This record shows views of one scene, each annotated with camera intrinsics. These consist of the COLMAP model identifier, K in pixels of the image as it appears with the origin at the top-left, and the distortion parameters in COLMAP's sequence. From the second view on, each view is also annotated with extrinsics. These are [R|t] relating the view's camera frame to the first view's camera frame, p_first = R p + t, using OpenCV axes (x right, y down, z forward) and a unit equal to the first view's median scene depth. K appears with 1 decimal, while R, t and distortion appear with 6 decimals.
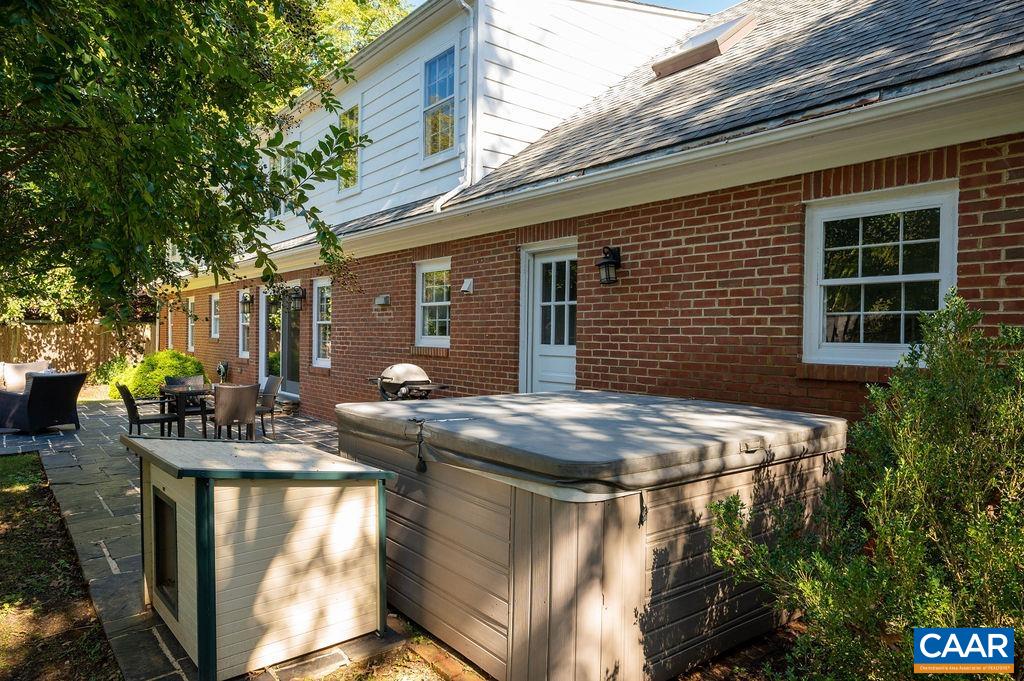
lens RADIAL K [[654.0, 0, 512.0], [0, 654.0, 340.5], [0, 0, 1]] dist [-0.001865, -0.005585]
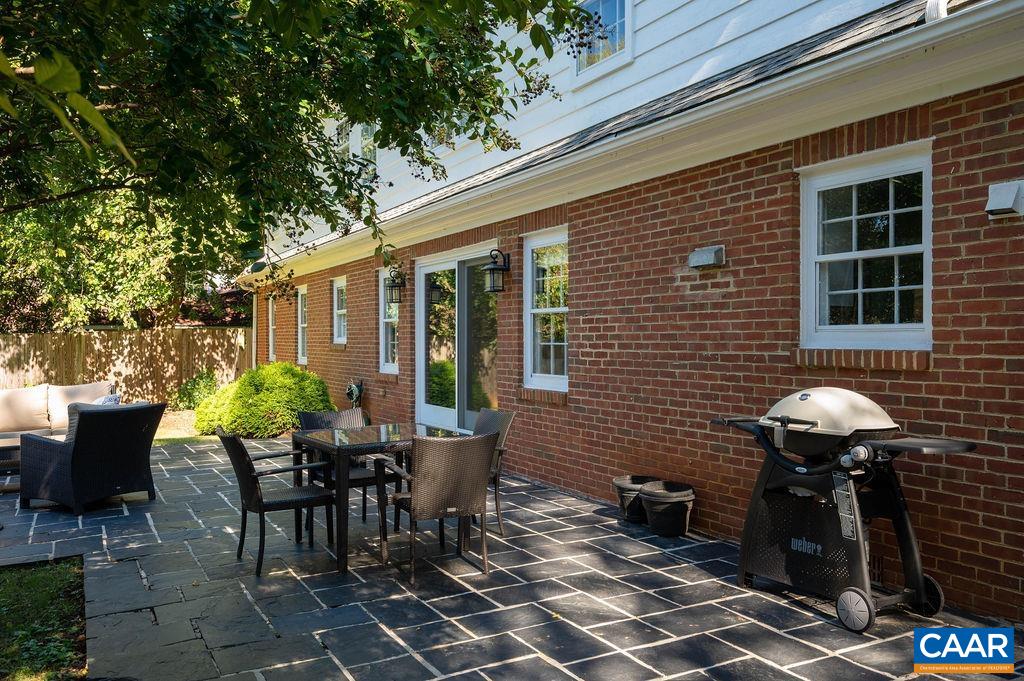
lens RADIAL K [[808.8, 0, 512.0], [0, 808.8, 340.5], [0, 0, 1]] dist [-0.003168, 0.001865]
pose [[0.984762, -0.016408, -0.173129, -0.192406], [0.015173, 0.999849, -0.008455, 0.003609], [0.173242, 0.005699, 0.984863, 0.298722]]
